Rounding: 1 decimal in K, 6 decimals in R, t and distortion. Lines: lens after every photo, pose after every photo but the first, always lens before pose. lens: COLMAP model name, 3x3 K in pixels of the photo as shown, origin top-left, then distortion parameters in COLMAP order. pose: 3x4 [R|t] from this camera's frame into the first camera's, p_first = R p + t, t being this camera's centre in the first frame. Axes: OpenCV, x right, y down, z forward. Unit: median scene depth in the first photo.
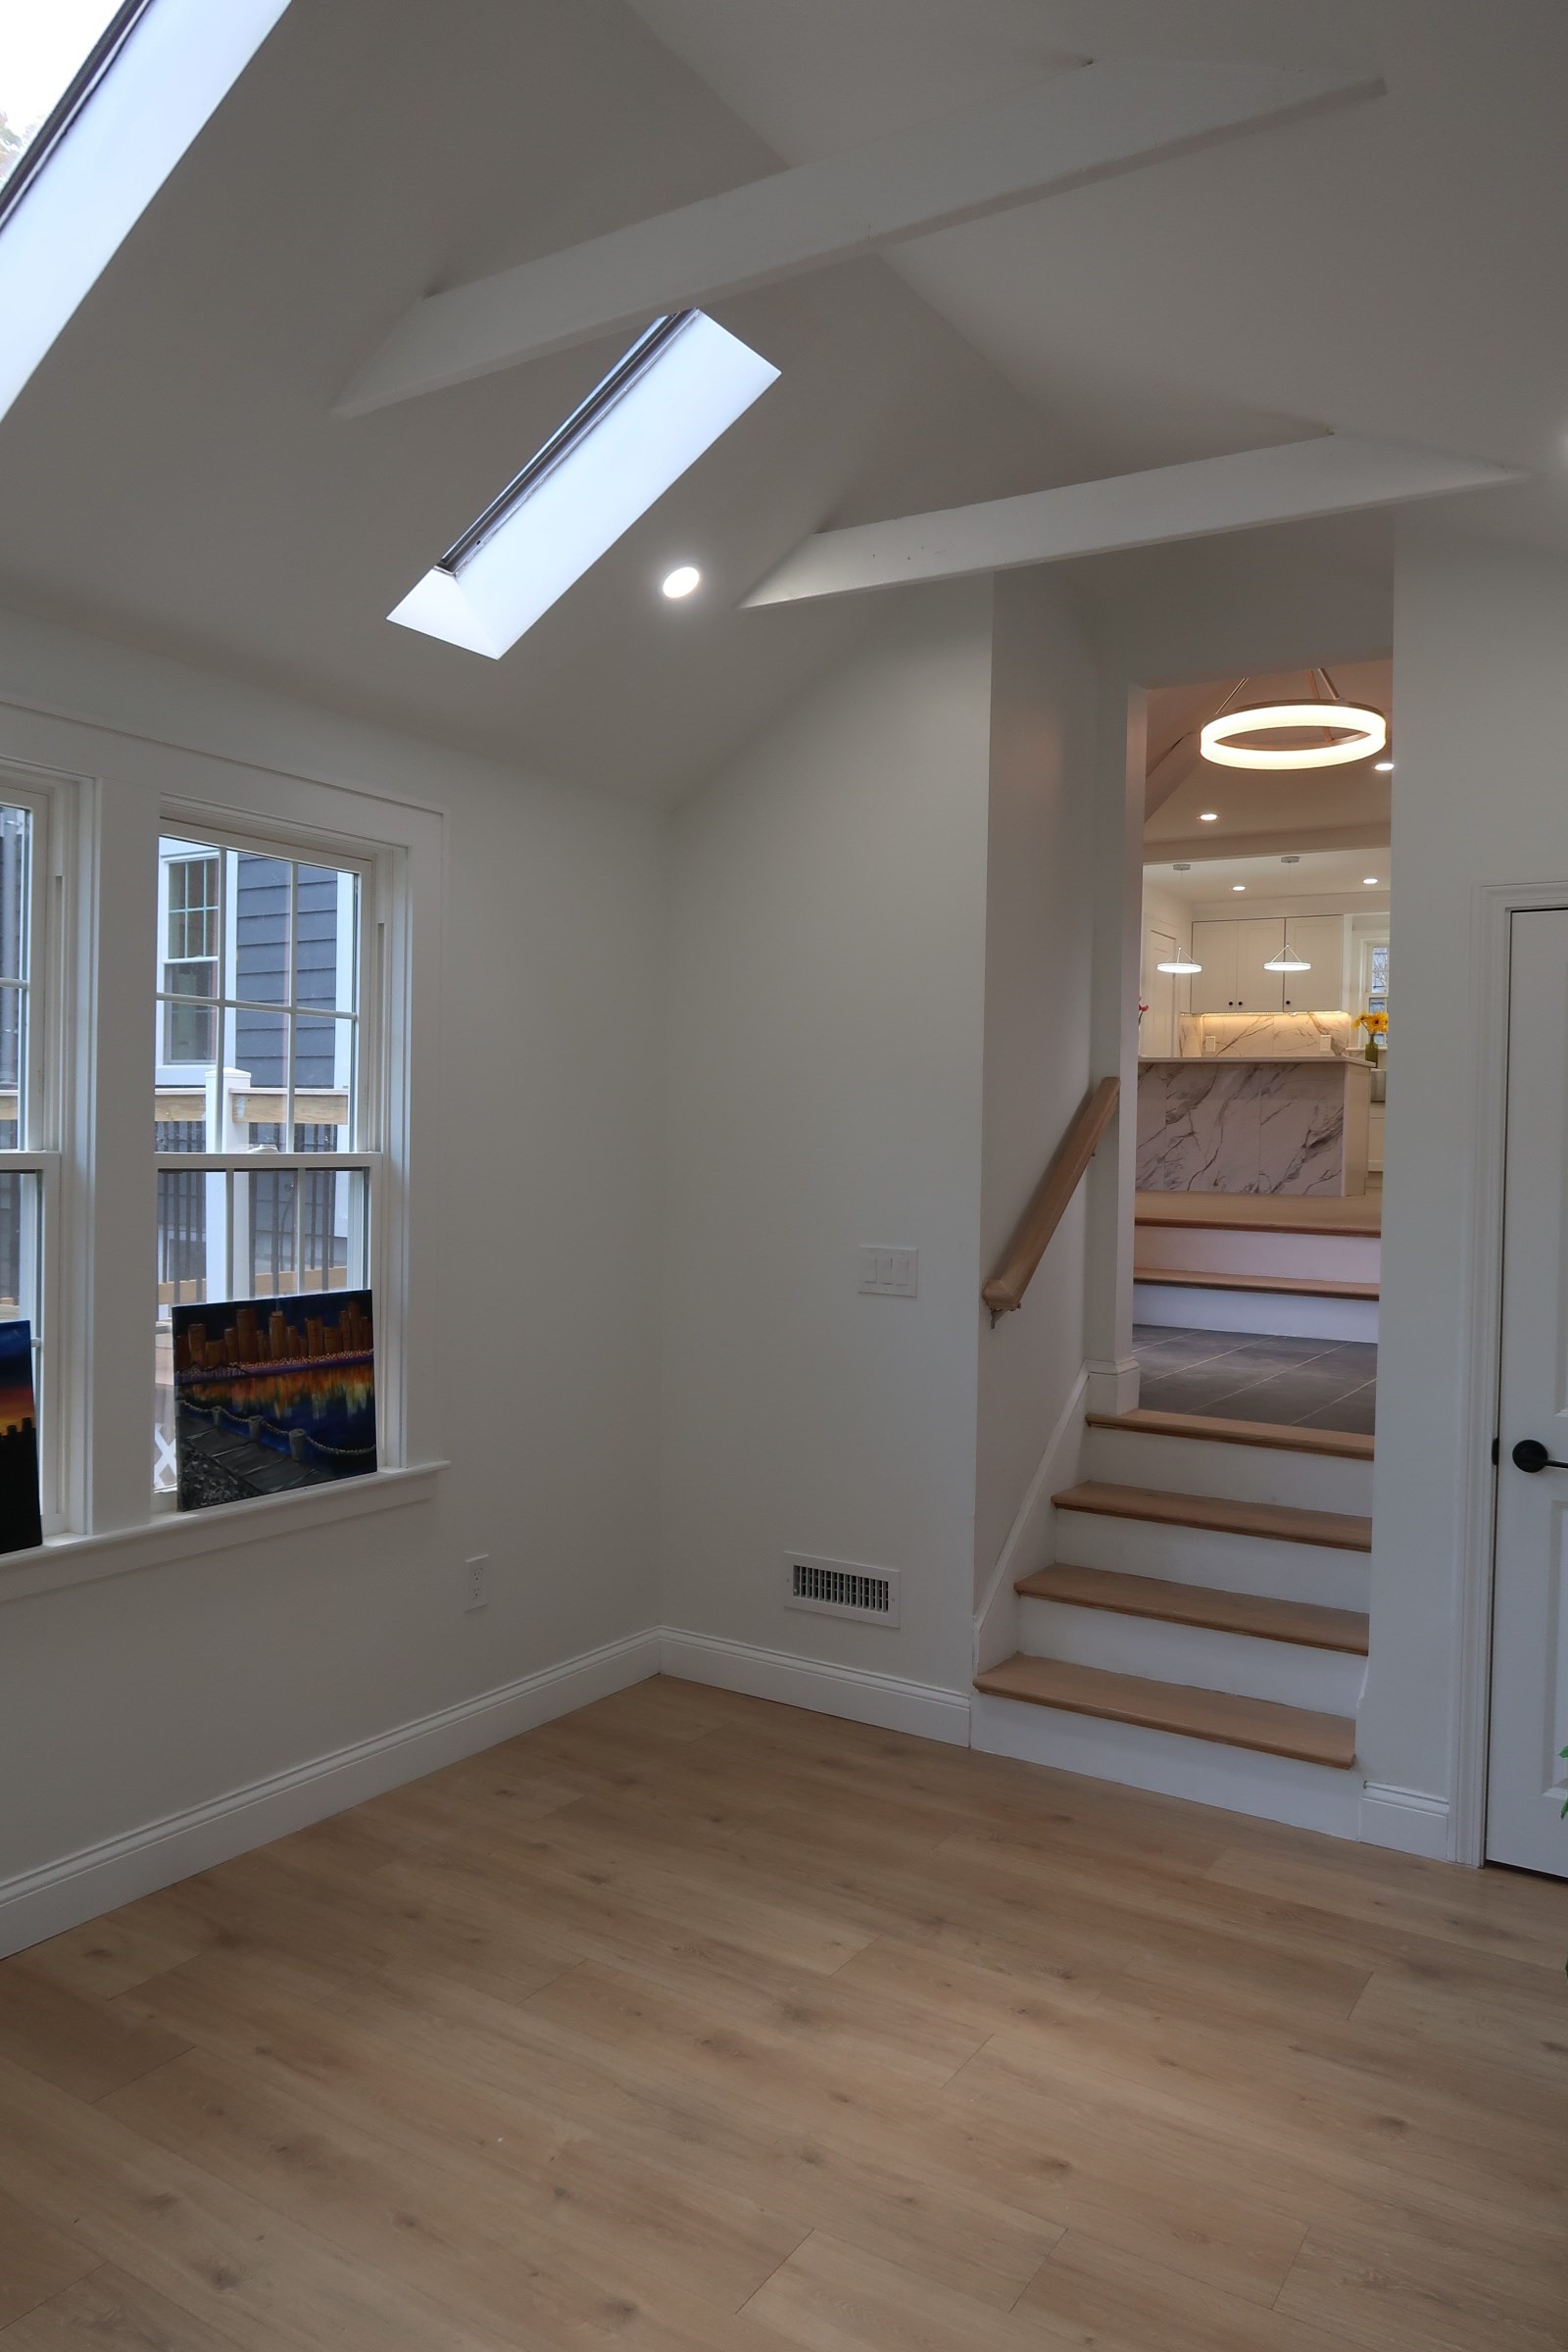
lens RADIAL K [[1619.2, 0, 784.0], [0, 1619.2, 1176.0], [0, 0, 1]] dist [-0.025890, 0.006095]
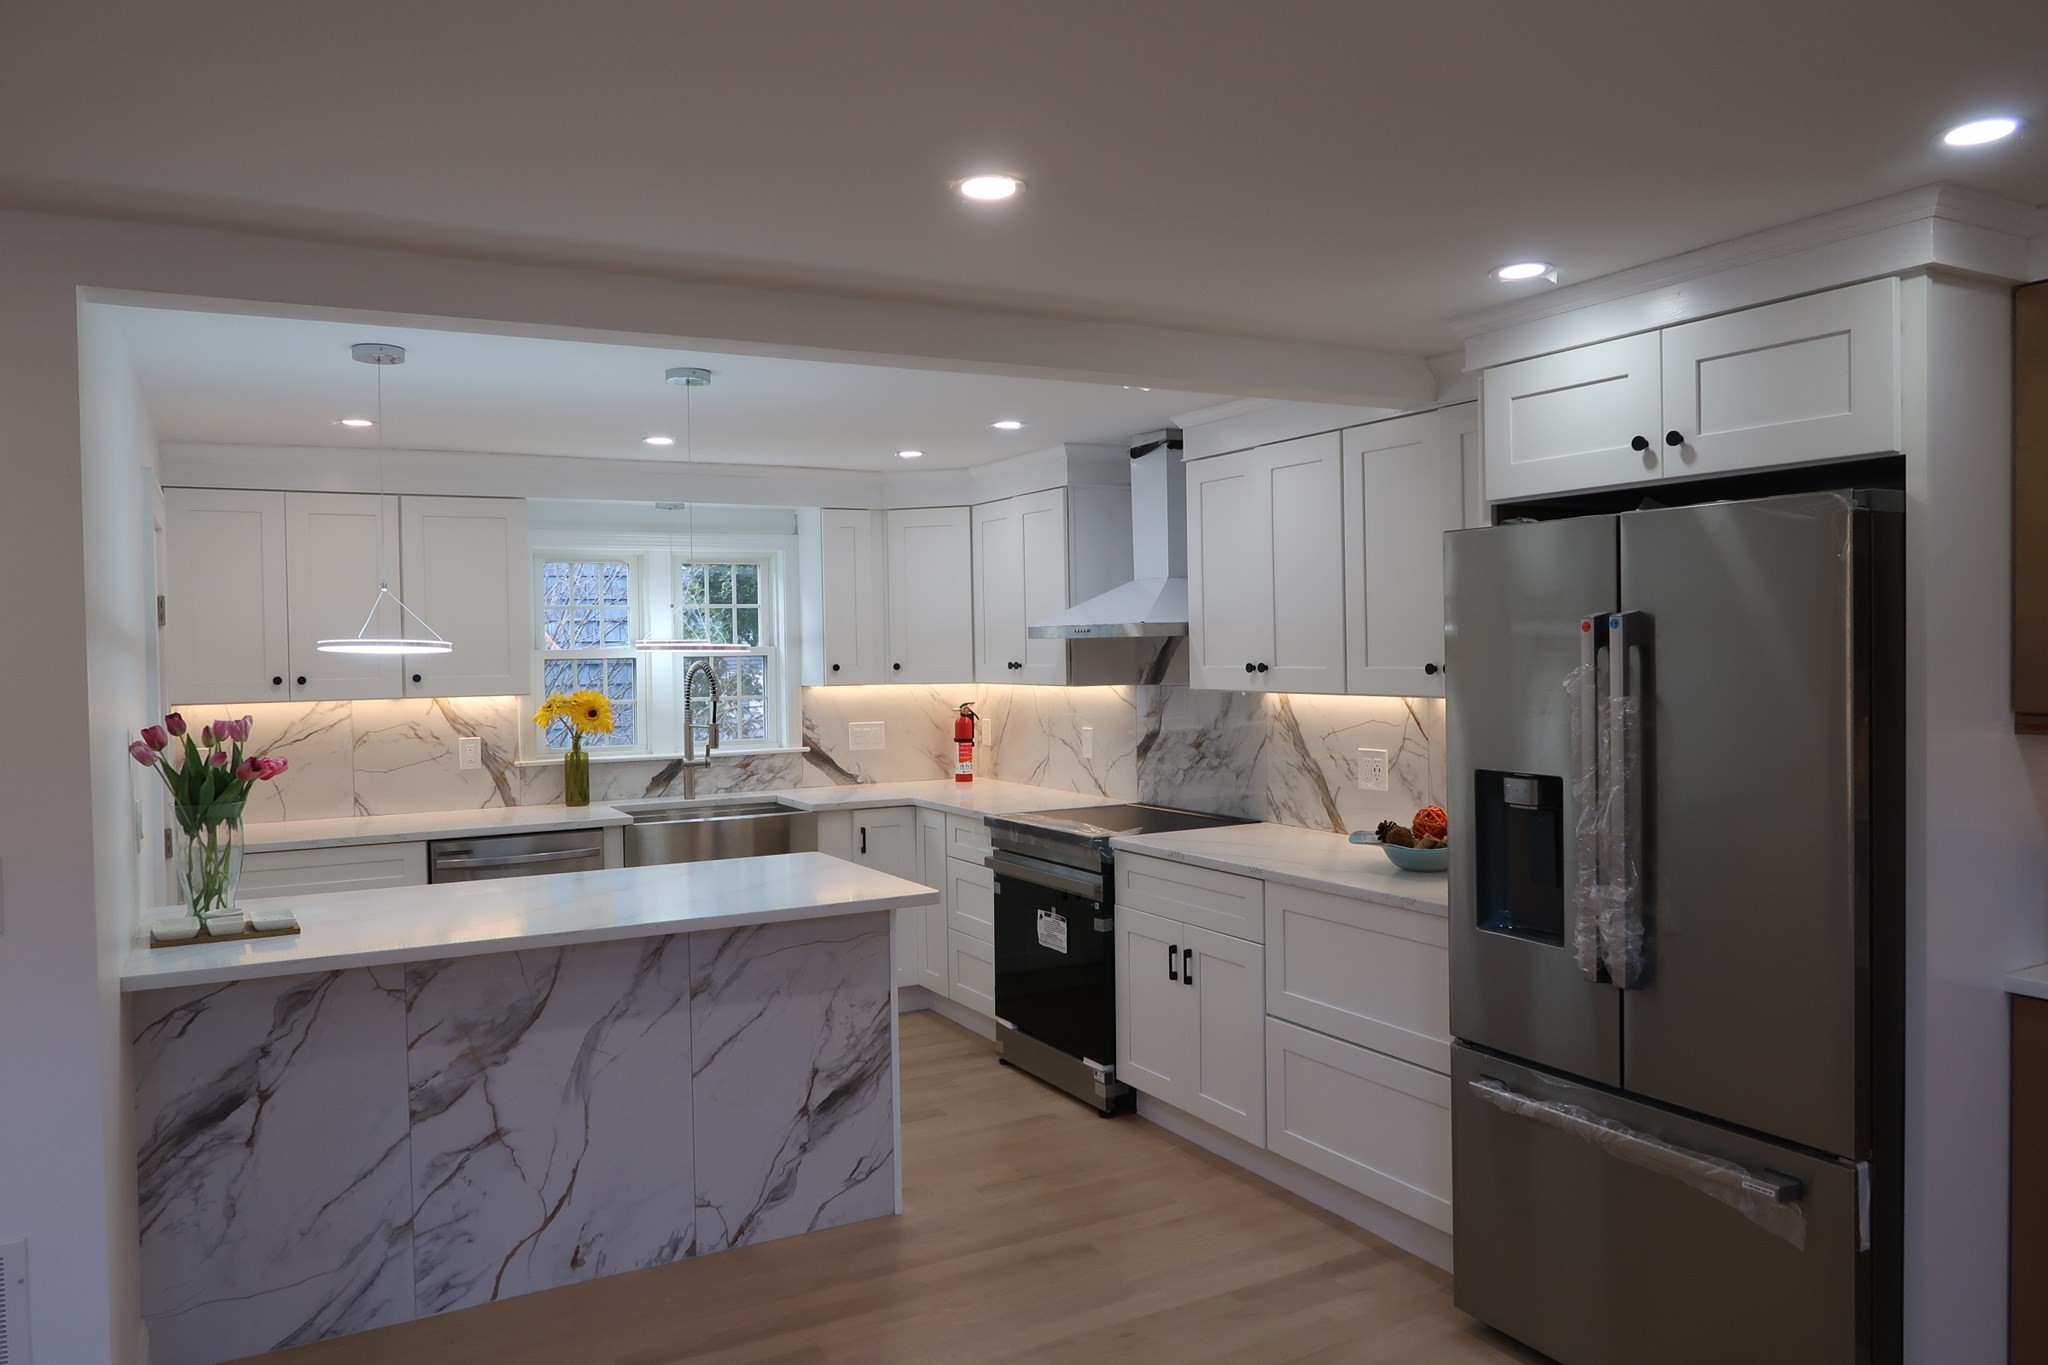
lens RADIAL K [[1374.1, 0, 1024.0], [0, 1374.1, 682.5], [0, 0, 1]] dist [-0.031308, 0.000849]
pose [[0.469540, -0.043693, 0.881829, 0.053694], [0.045951, 0.998630, 0.025014, -0.125050], [-0.881715, 0.028776, 0.470905, 0.763438]]
